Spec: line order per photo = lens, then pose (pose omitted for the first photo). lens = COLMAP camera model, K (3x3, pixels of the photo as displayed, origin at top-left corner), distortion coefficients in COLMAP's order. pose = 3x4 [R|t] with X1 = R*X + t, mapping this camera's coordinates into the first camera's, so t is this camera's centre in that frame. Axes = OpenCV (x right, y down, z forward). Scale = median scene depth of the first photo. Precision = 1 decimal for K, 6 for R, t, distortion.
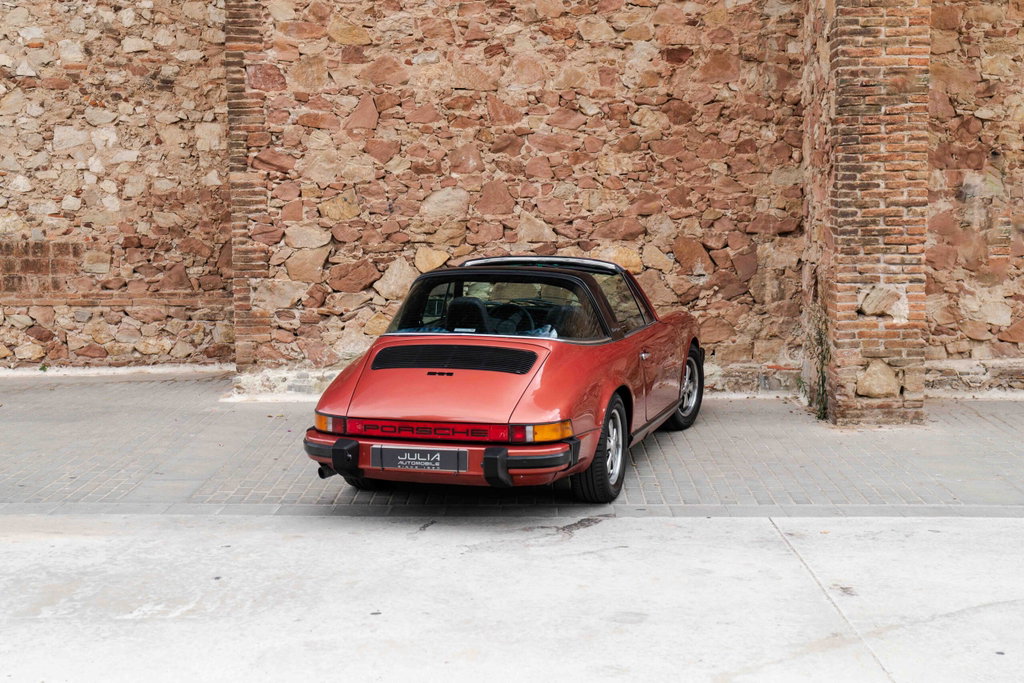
lens RADIAL K [[1553.0, 0, 512.0], [0, 1553.0, 341.5], [0, 0, 1]] dist [-0.030328, 0.574997]
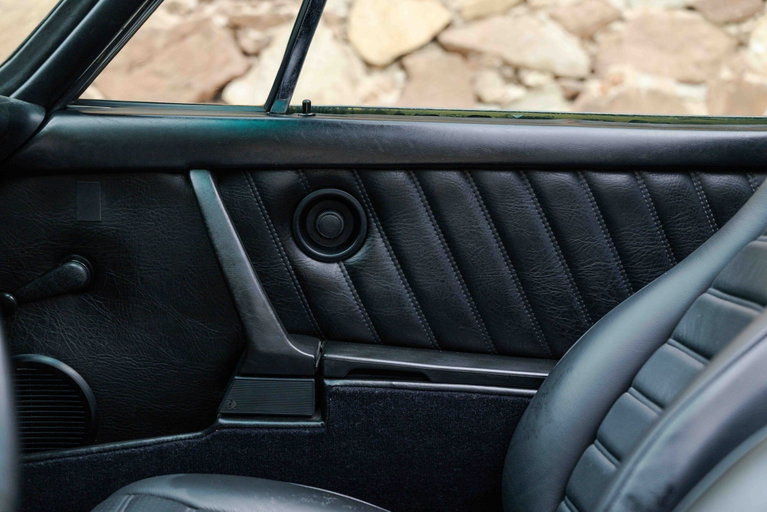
lens RADIAL K [[1488.0, 0, 383.5], [0, 1488.0, 256.0], [0, 0, 1]] dist [-0.434809, 7.083386]
pose [[0.997030, 0.031779, 0.070145, -0.076676], [-0.029855, 0.999153, -0.028308, 0.008464], [-0.070985, 0.026129, 0.997135, 0.673554]]
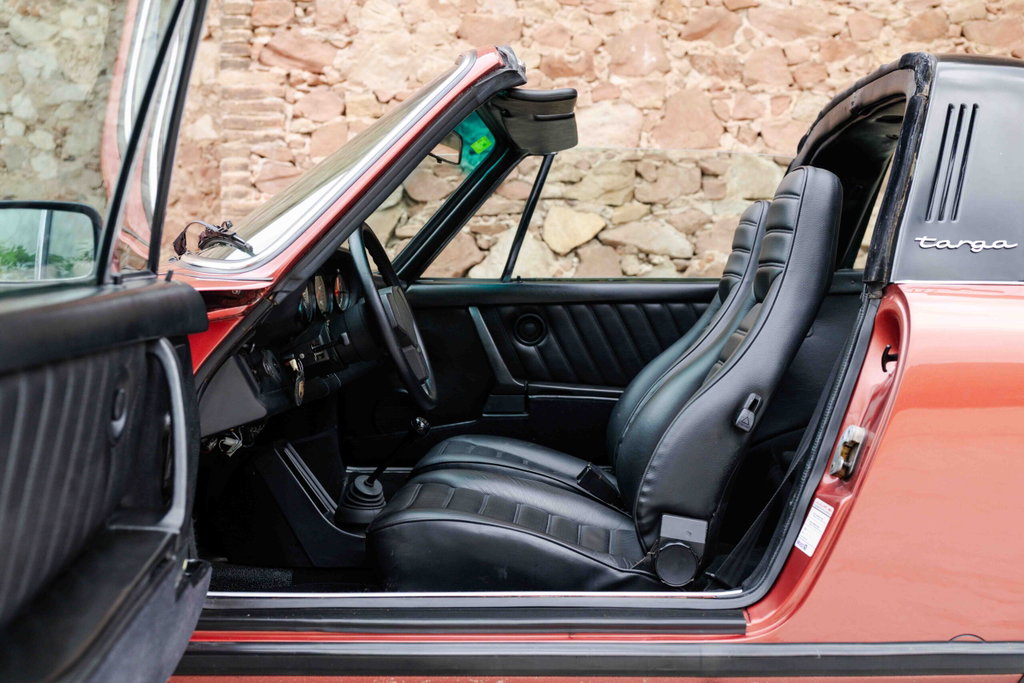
lens RADIAL K [[1251.5, 0, 513.8], [0, 1251.5, 354.3], [0, 0, 1]] dist [0.152333, -0.518382]
pose [[0.999854, 0.012790, 0.011321, -0.078437], [-0.011963, 0.997457, -0.070254, 0.025816], [-0.012191, 0.070108, 0.997465, 0.546088]]
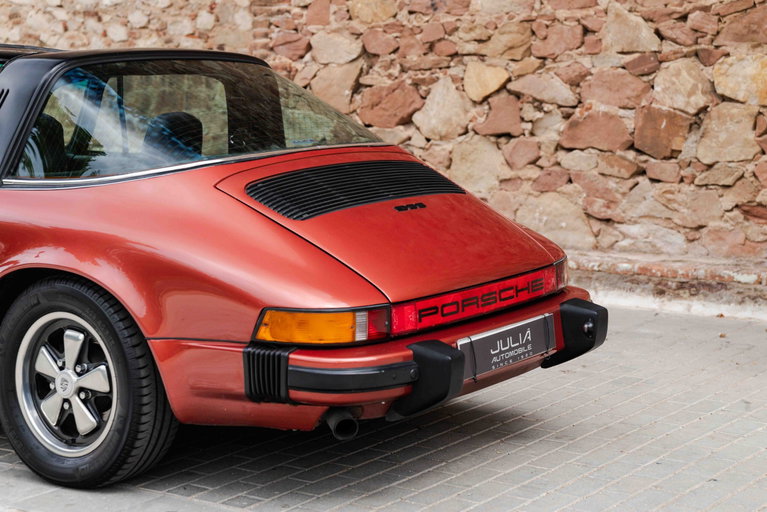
lens RADIAL K [[1488.0, 0, 383.5], [0, 1488.0, 256.0], [0, 0, 1]] dist [-0.434809, 7.083386]
pose [[0.832284, 0.069807, -0.549937, 0.264562], [-0.059222, 0.997559, 0.036998, 0.000875], [0.551178, 0.001776, 0.834386, 0.452688]]
